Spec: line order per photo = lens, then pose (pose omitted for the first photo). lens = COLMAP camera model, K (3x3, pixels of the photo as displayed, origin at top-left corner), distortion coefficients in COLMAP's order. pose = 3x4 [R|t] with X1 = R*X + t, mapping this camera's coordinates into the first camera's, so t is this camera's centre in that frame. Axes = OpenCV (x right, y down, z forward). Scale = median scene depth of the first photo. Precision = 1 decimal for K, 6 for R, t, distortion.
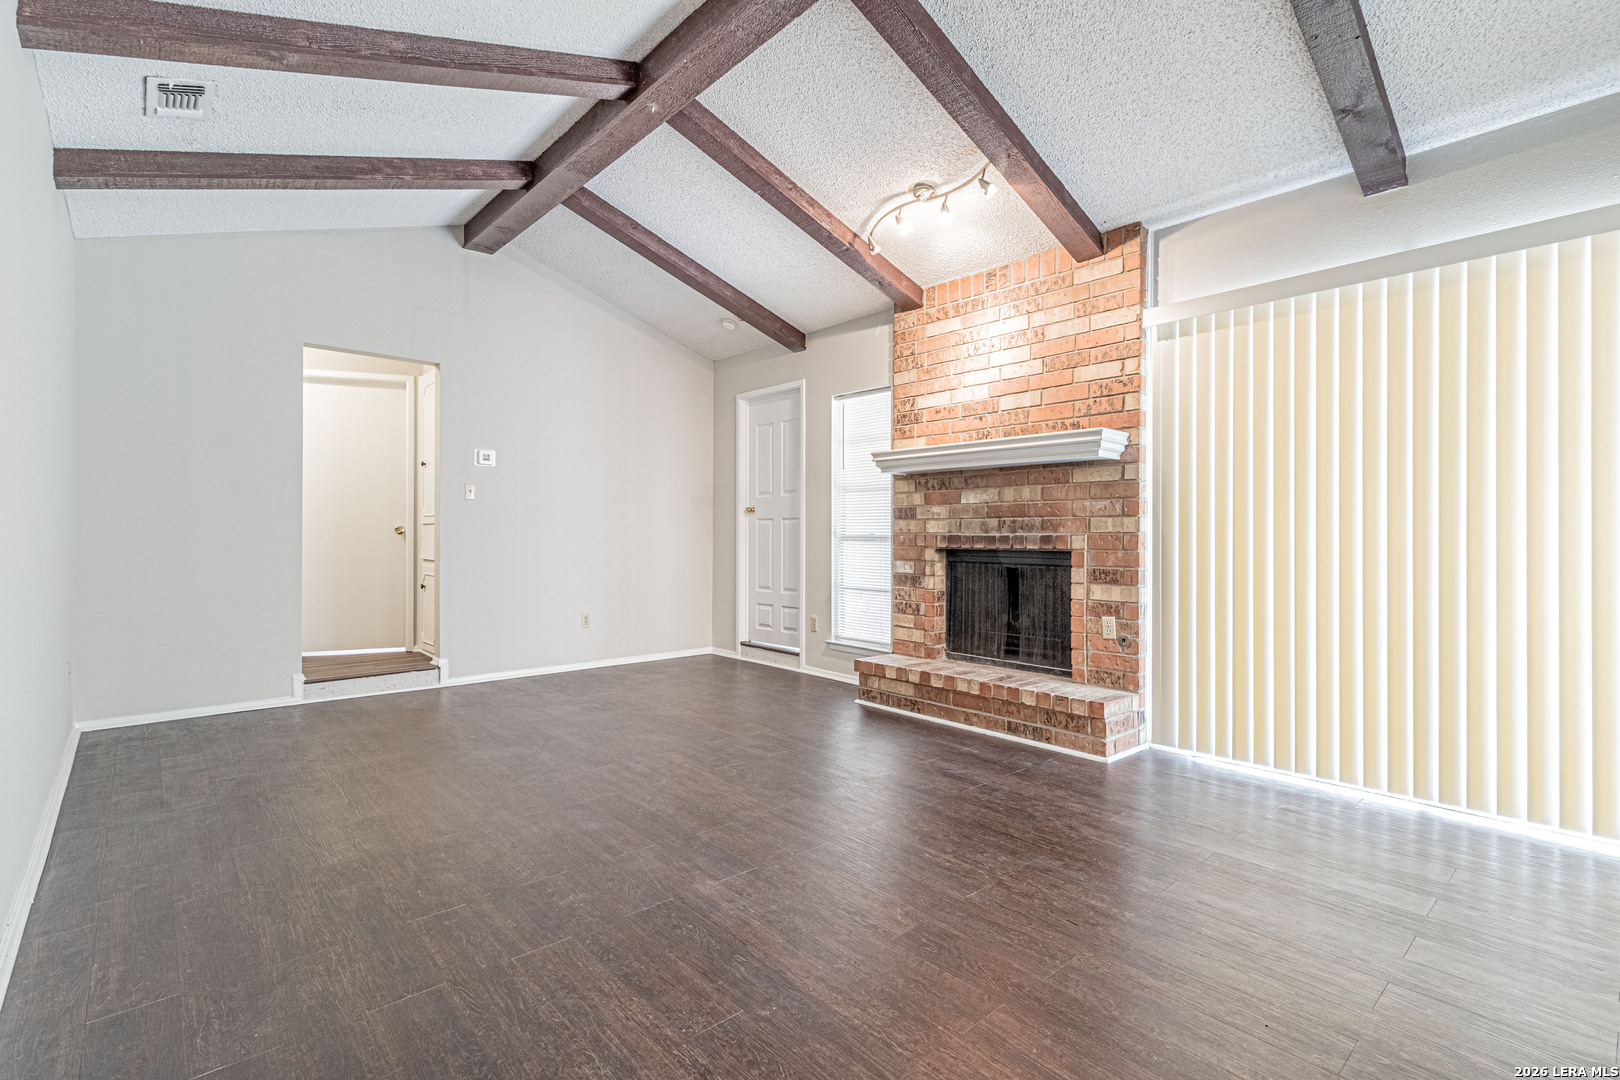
lens RADIAL K [[758.5, 0, 812.6], [0, 758.5, 531.4], [0, 0, 1]] dist [0.007509, 0.000142]
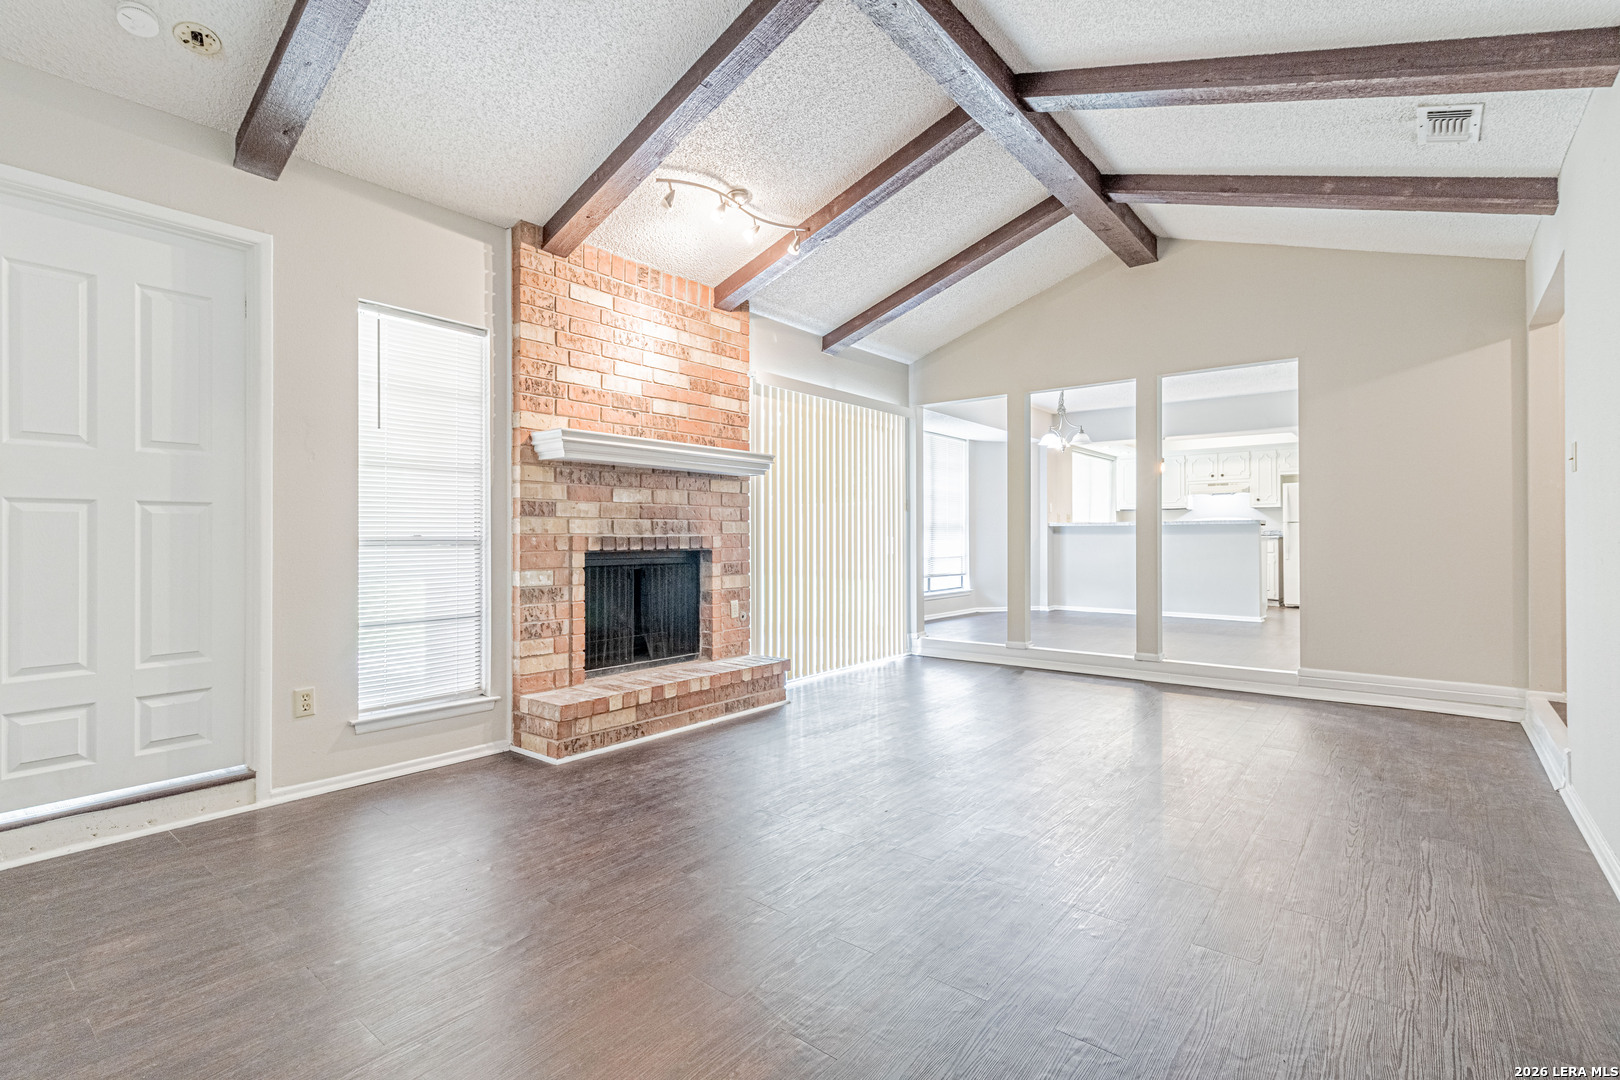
lens RADIAL K [[758.5, 0, 822.3], [0, 758.5, 532.9], [0, 0, 1]] dist [0.007509, 0.000142]
pose [[-0.180430, 0.000306, 0.983588, -0.765037], [-0.003716, 0.999993, -0.000992, 0.000571], [-0.983581, -0.003834, -0.180428, 0.942405]]
